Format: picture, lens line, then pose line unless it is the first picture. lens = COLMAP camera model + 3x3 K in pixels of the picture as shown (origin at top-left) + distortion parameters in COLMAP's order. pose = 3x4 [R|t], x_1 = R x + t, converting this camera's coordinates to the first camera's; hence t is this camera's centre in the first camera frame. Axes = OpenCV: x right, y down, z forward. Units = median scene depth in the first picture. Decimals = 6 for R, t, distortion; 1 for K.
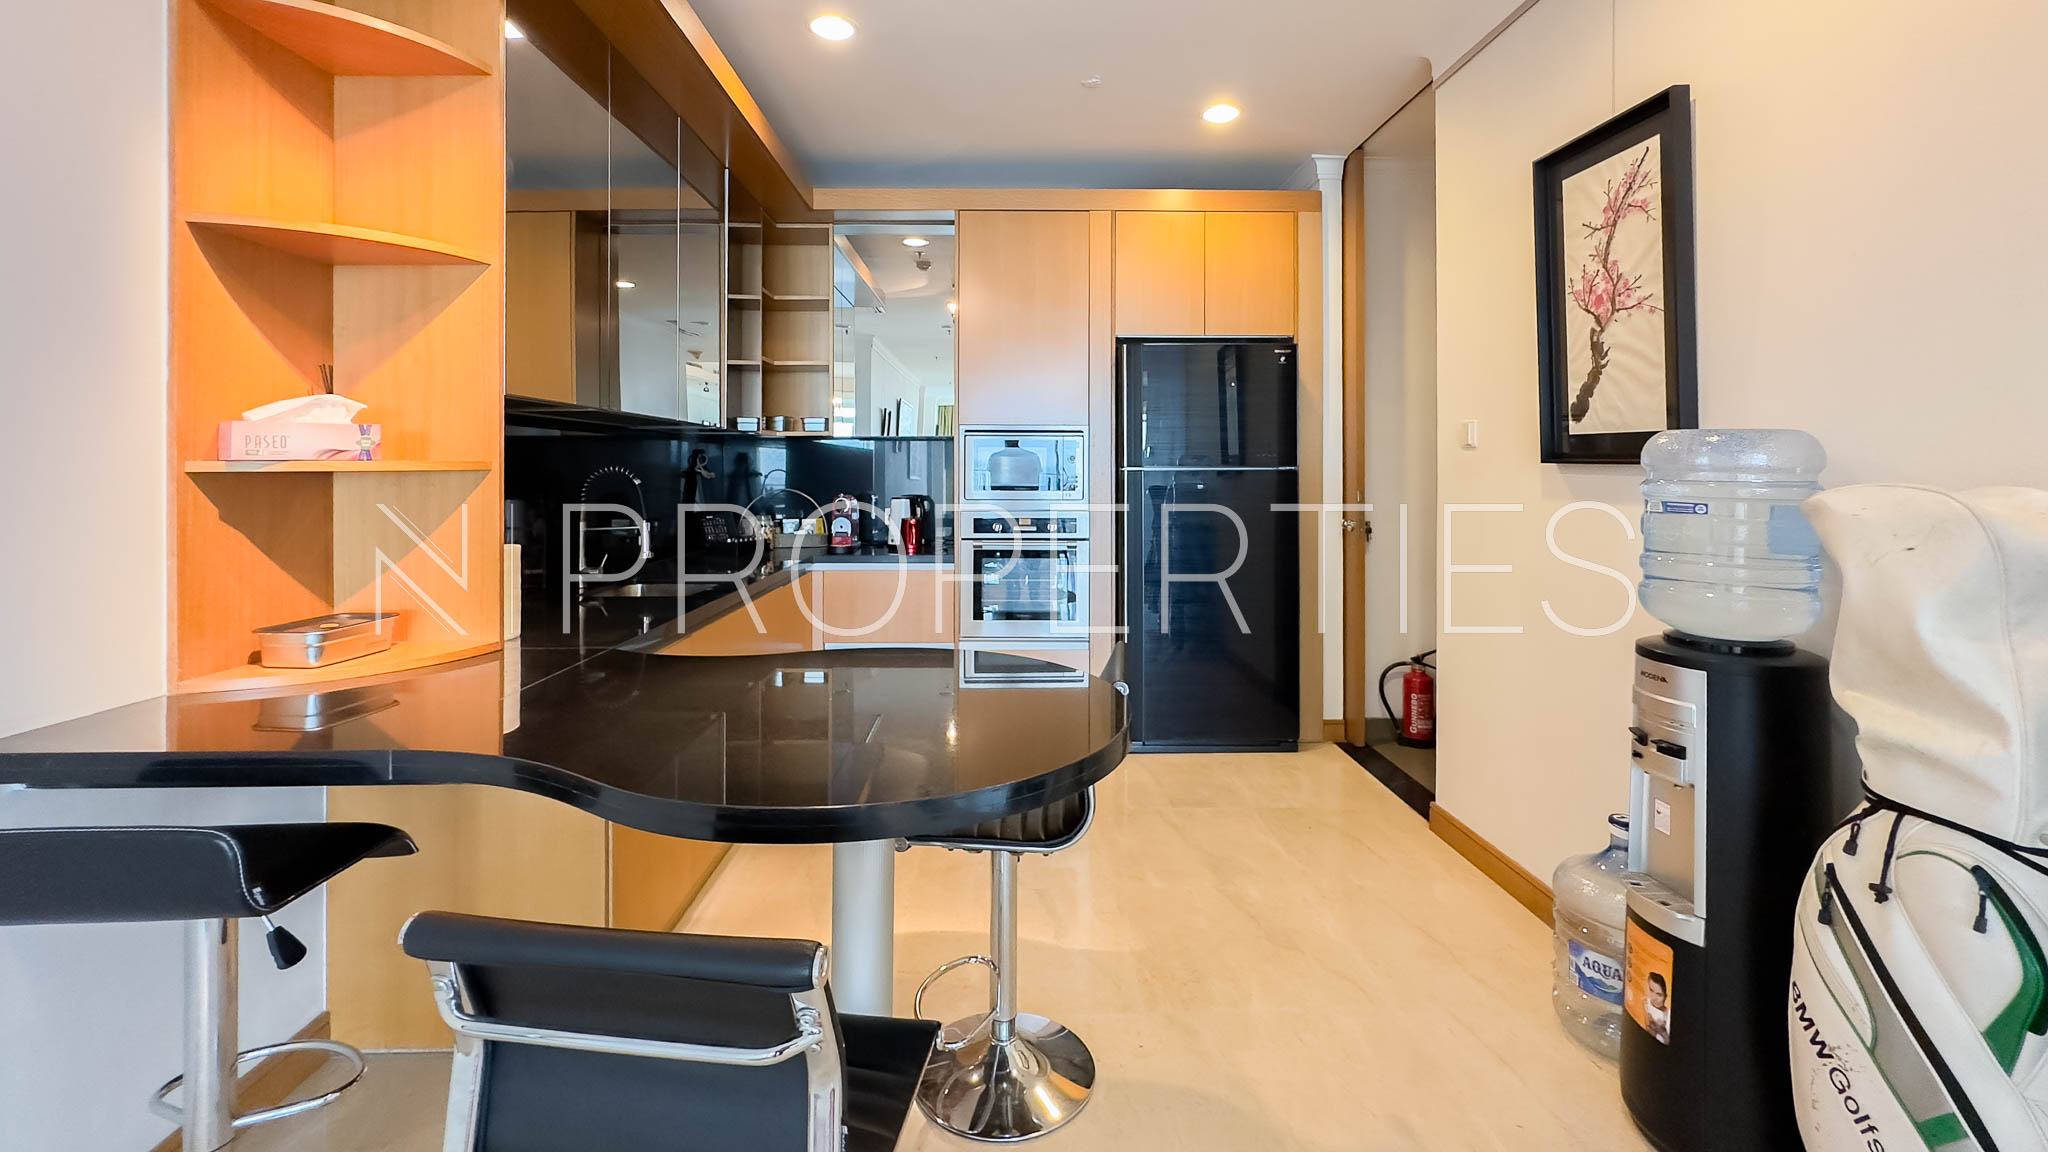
lens RADIAL K [[831.9, 0, 1033.9], [0, 831.9, 464.7], [0, 0, 1]] dist [-0.003885, 0.000645]
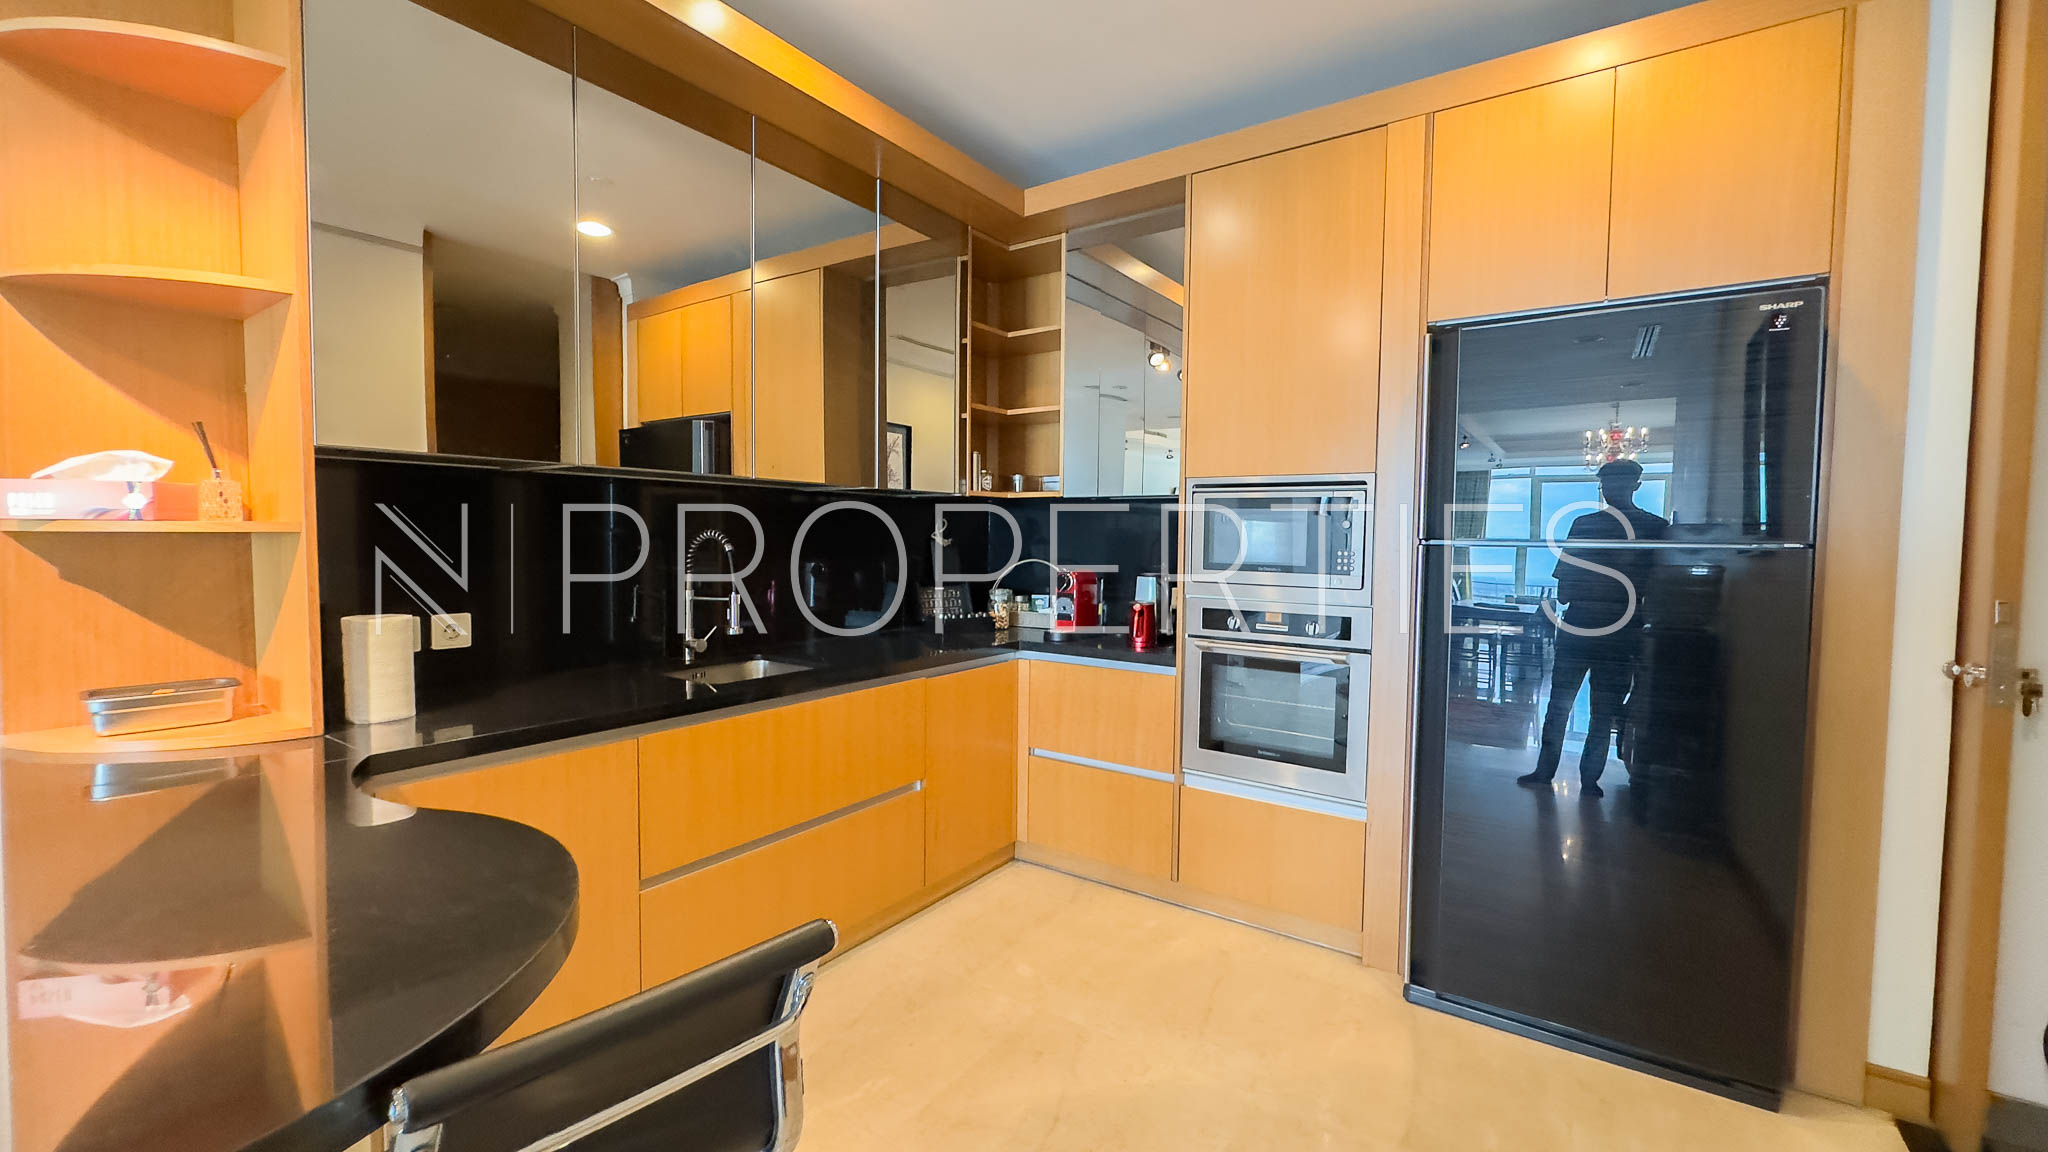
lens RADIAL K [[831.9, 0, 1025.2], [0, 831.9, 573.7], [0, 0, 1]] dist [-0.003885, 0.000645]
pose [[0.818739, 0.037874, -0.572915, 0.212147], [-0.009974, 0.998610, 0.051761, -0.000812], [0.574079, -0.036664, 0.817979, 0.328556]]
